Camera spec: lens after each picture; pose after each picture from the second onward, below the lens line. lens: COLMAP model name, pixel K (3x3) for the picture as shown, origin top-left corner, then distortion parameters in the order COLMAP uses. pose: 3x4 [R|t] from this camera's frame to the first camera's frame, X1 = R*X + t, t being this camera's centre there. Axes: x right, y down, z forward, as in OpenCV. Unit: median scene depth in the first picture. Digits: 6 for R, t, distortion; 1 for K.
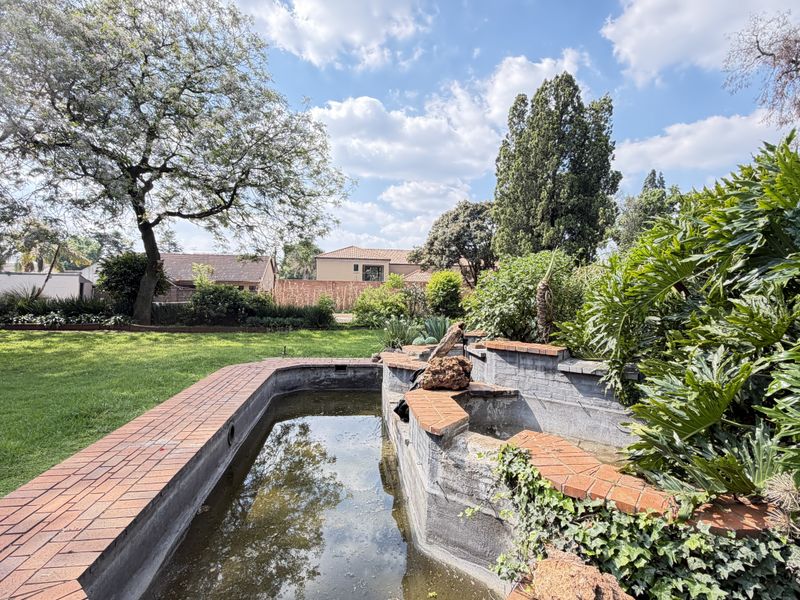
lens RADIAL K [[424.4, 0, 396.5], [0, 424.4, 300.5], [0, 0, 1]] dist [-0.002949, 0.000496]
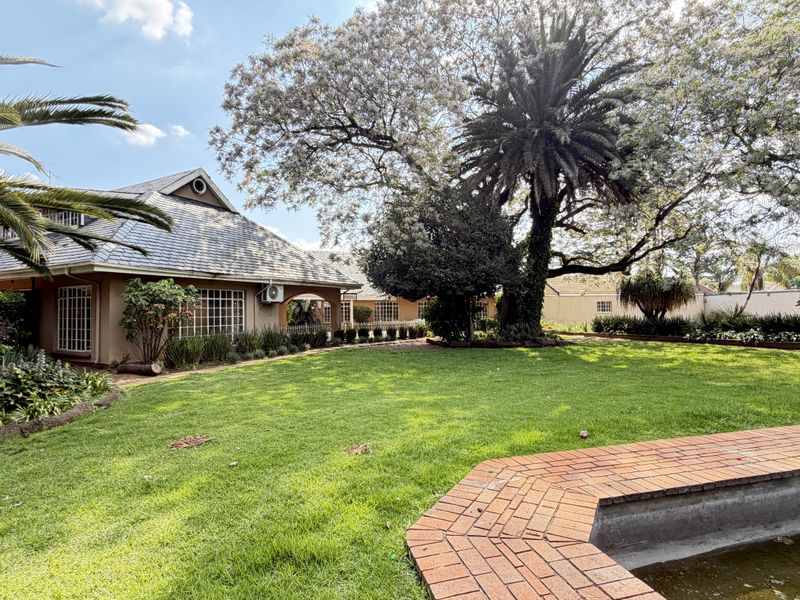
lens RADIAL K [[424.4, 0, 396.9], [0, 424.4, 302.1], [0, 0, 1]] dist [-0.002949, 0.000496]
pose [[0.138020, -0.043912, -0.989455, 0.084448], [0.003189, 0.999031, -0.043892, 0.004561], [0.990424, 0.002902, 0.138027, 0.011773]]
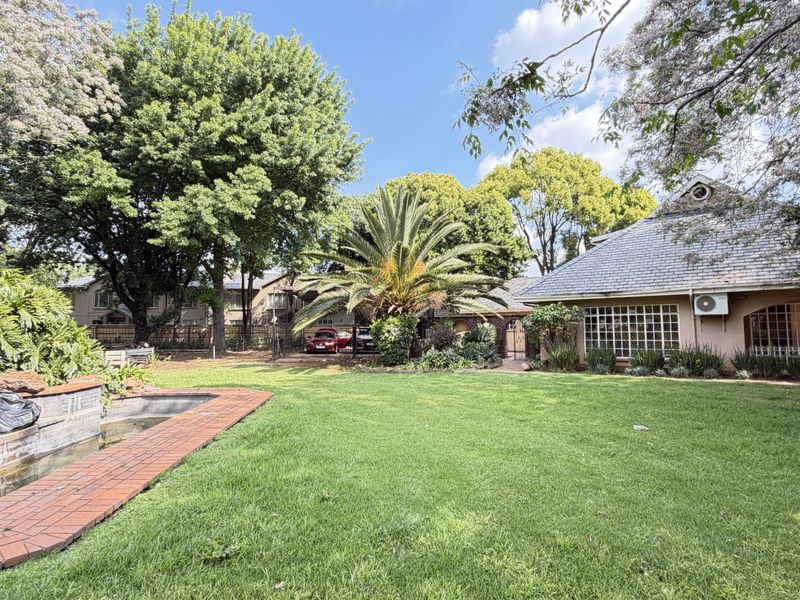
lens RADIAL K [[424.4, 0, 393.9], [0, 424.4, 300.2], [0, 0, 1]] dist [-0.002949, 0.000496]
pose [[-0.998913, -0.013939, 0.044490, -0.348752], [-0.016684, 0.997940, -0.061949, -0.007130], [-0.043535, -0.062624, -0.997087, 0.696119]]
